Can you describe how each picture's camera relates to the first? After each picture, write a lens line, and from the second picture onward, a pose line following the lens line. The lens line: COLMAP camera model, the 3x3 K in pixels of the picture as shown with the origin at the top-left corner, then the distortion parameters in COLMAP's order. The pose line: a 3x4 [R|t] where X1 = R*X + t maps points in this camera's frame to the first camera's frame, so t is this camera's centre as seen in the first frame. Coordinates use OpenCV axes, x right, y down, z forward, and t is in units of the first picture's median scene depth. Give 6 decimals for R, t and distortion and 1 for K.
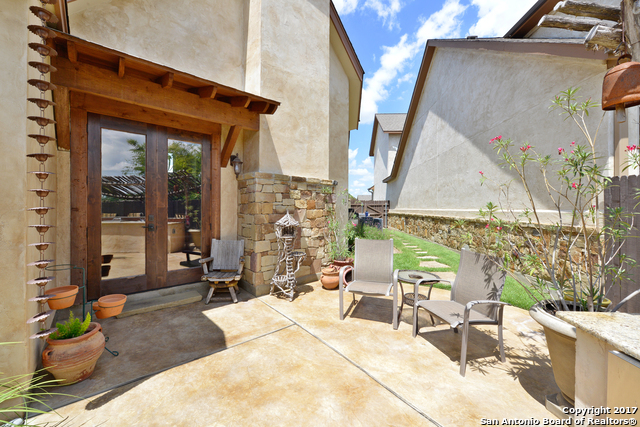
lens RADIAL K [[253.0, 0, 320.6], [0, 253.0, 205.3], [0, 0, 1]] dist [-0.006312, -0.000021]
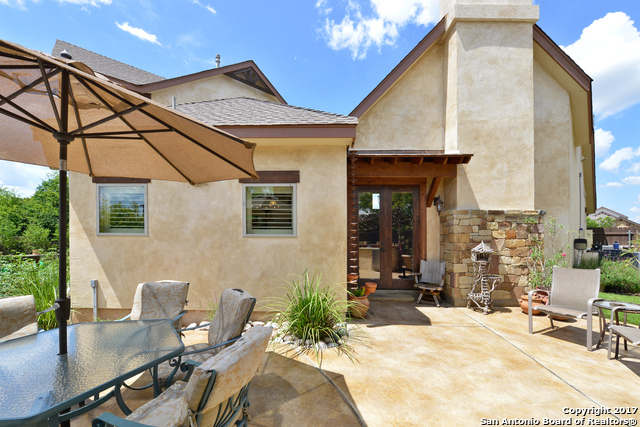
lens RADIAL K [[253.0, 0, 324.3], [0, 253.0, 232.0], [0, 0, 1]] dist [-0.006312, -0.000021]
pose [[0.722666, -0.012191, -0.691090, 0.144308], [0.004058, 0.999902, -0.013395, -0.003876], [0.691186, 0.006876, 0.722645, -0.358927]]
